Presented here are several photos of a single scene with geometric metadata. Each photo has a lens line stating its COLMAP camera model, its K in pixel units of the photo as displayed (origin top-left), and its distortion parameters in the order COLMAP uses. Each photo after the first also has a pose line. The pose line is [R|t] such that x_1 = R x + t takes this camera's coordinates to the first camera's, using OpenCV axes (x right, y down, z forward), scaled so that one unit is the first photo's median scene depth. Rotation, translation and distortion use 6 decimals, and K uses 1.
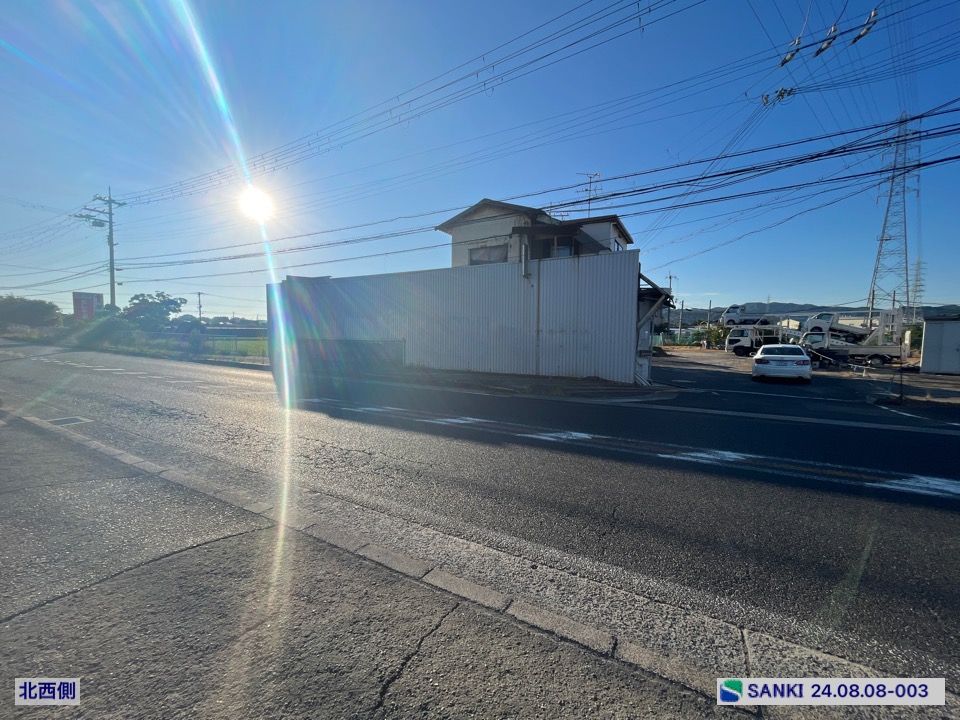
lens RADIAL K [[387.7, 0, 476.6], [0, 387.7, 362.8], [0, 0, 1]] dist [-0.002810, 0.000188]
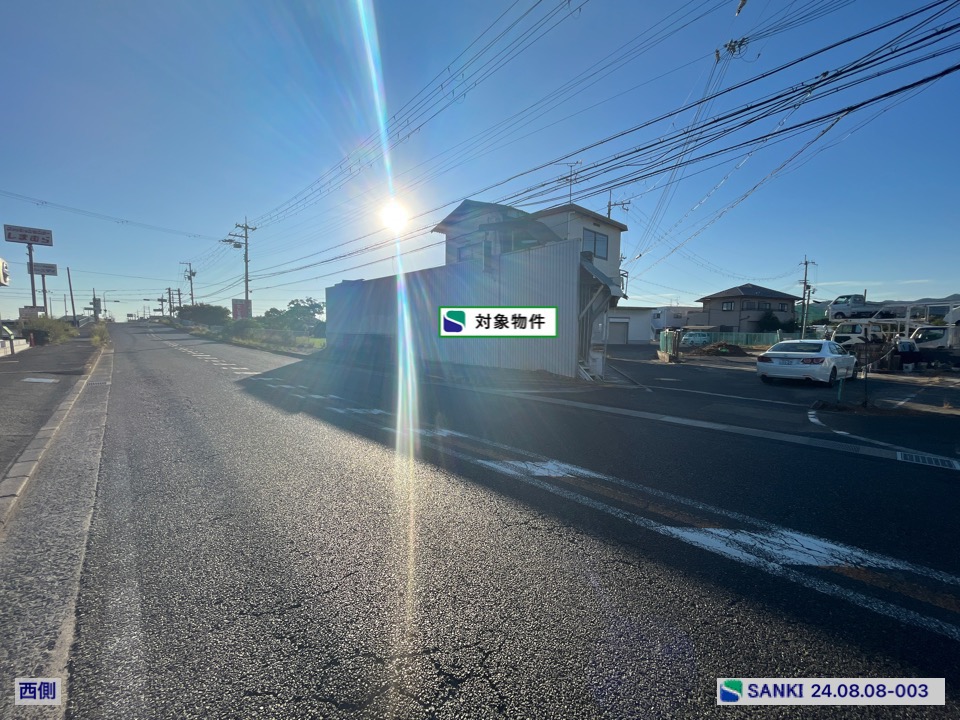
lens RADIAL K [[387.7, 0, 476.4], [0, 387.7, 362.6], [0, 0, 1]] dist [-0.002810, 0.000188]
pose [[0.953919, 0.023545, -0.299140, 0.362603], [-0.022805, 0.999722, 0.005964, 0.012905], [0.299197, 0.001133, 0.954191, 0.003818]]
